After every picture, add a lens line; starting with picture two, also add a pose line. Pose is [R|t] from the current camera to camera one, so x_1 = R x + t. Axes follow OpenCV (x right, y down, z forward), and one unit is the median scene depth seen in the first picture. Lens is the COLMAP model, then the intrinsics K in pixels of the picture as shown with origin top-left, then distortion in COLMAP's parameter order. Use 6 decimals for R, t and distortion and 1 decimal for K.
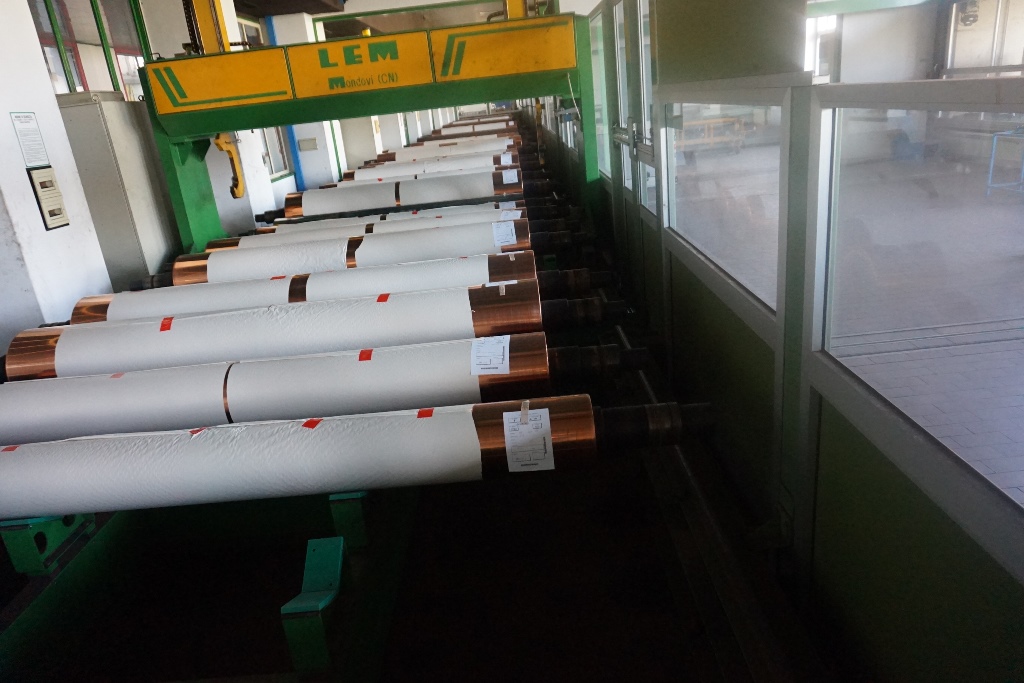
lens RADIAL K [[701.5, 0, 508.0], [0, 701.5, 335.4], [0, 0, 1]] dist [-0.039554, 0.023872]
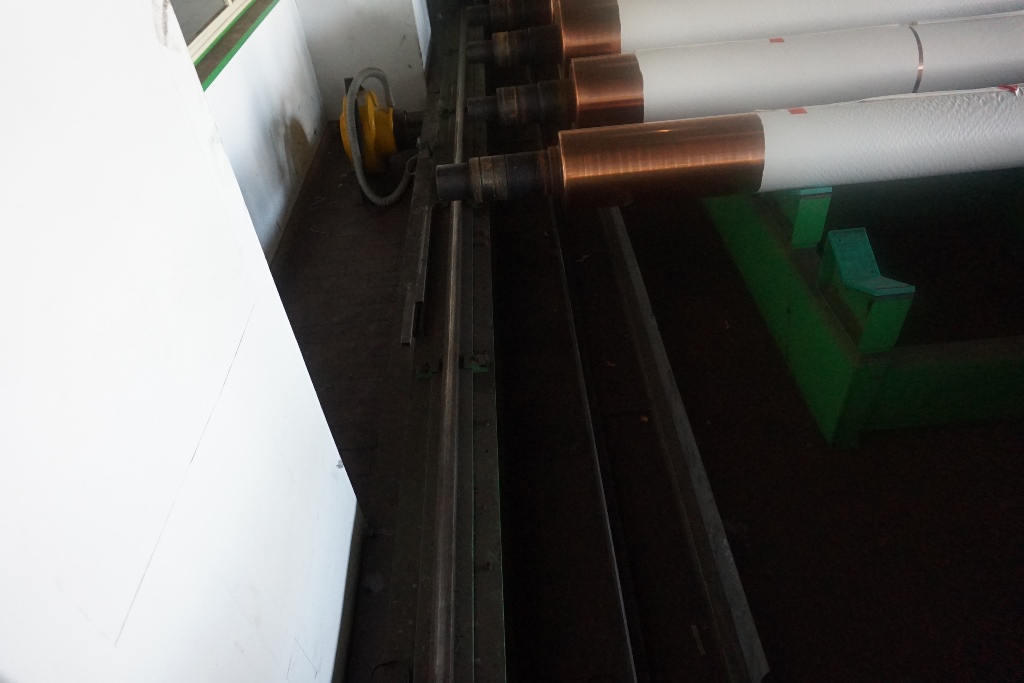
lens RADIAL K [[701.5, 0, 513.5], [0, 701.5, 335.3], [0, 0, 1]] dist [-0.039554, 0.023872]
pose [[0.999032, -0.021290, 0.038487, -0.473728], [0.006271, 0.935049, 0.354464, 0.047388], [-0.043534, -0.353879, 0.934277, 0.022271]]
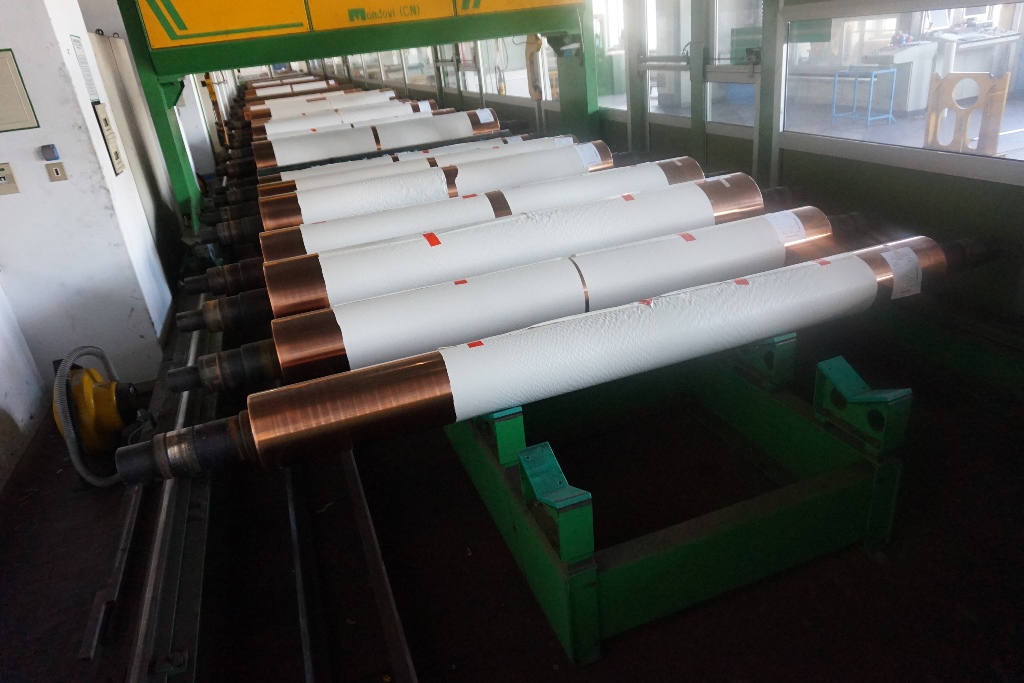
lens RADIAL K [[701.5, 0, 505.8], [0, 701.5, 344.3], [0, 0, 1]] dist [-0.039554, 0.023872]
pose [[0.939338, -0.133755, 0.315839, -0.416431], [0.116379, 0.990493, 0.073344, 0.040218], [-0.322646, -0.032138, 0.945974, 0.015238]]
